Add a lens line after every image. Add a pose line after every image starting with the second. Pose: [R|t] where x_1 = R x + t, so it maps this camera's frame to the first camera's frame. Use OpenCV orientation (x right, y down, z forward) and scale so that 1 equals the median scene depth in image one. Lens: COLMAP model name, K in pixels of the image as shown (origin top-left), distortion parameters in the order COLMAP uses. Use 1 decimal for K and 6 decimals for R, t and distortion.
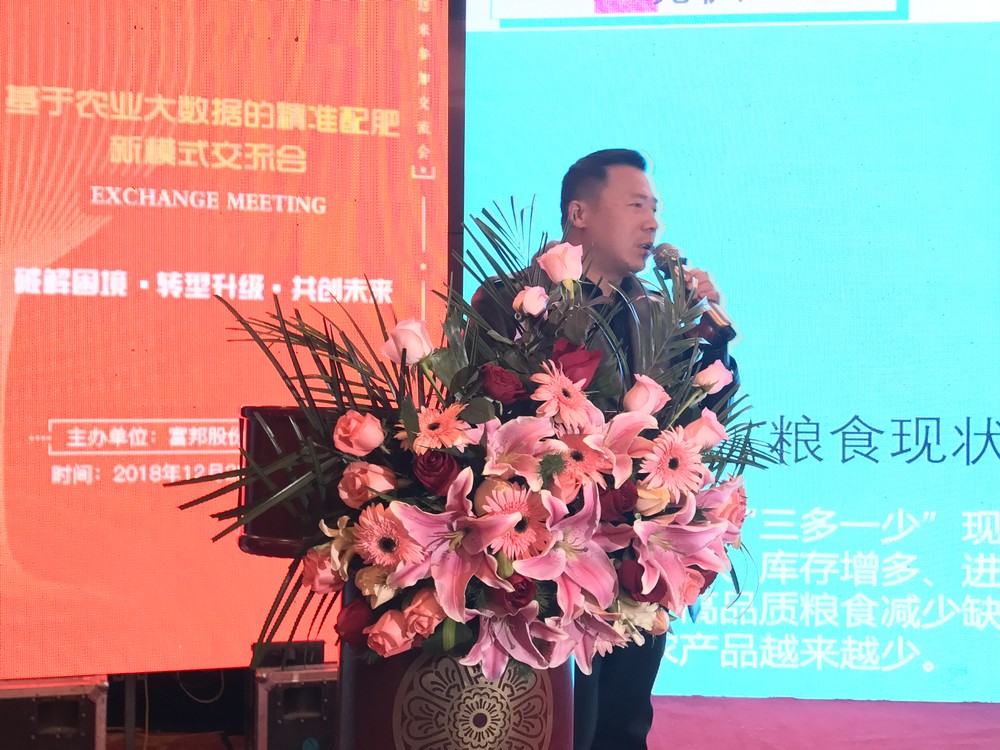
lens RADIAL K [[1350.9, 0, 500.0], [0, 1350.9, 375.0], [0, 0, 1]] dist [0.219108, -0.788465]
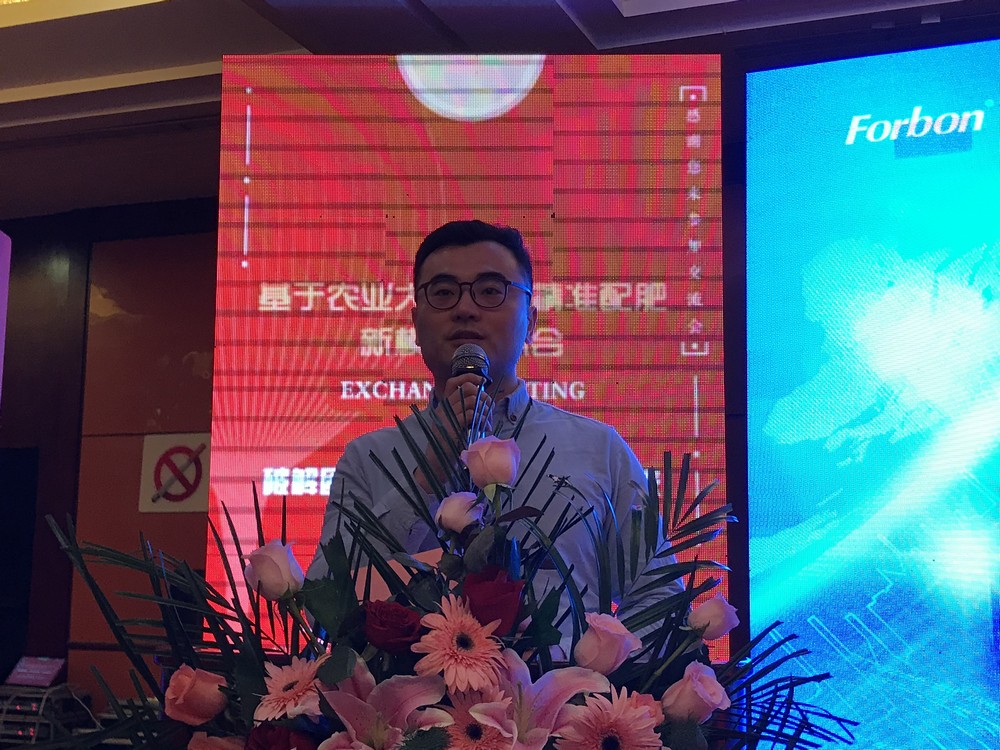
lens RADIAL K [[1425.2, 0, 500.0], [0, 1425.2, 375.0], [0, 0, 1]] dist [0.219072, -0.903116]
pose [[0.956396, -0.041234, -0.289148, 0.097261], [0.002571, 0.991135, -0.132834, -0.008680], [0.292062, 0.126298, 0.948024, 0.081408]]
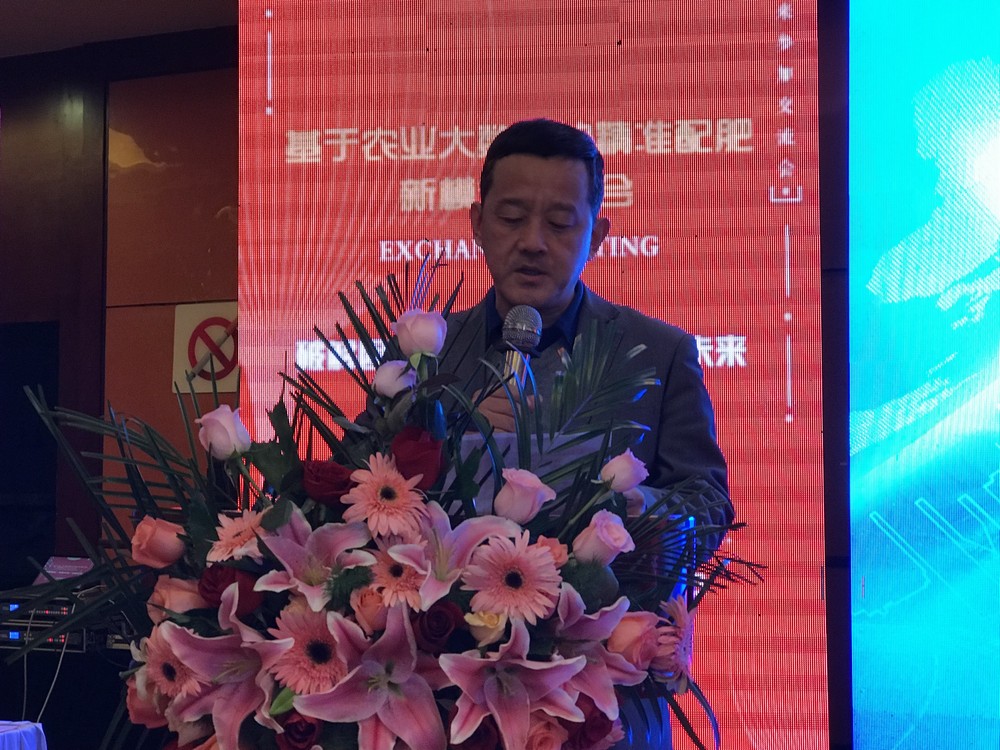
lens RADIAL K [[1789.0, 0, 475.4], [0, 1789.0, 375.3], [0, 0, 1]] dist [-0.036191, 0.800143]
pose [[0.926885, -0.030509, -0.374103, 0.164870], [0.013669, 0.998774, -0.047584, -0.001976], [0.375096, 0.038991, 0.926166, 0.004156]]
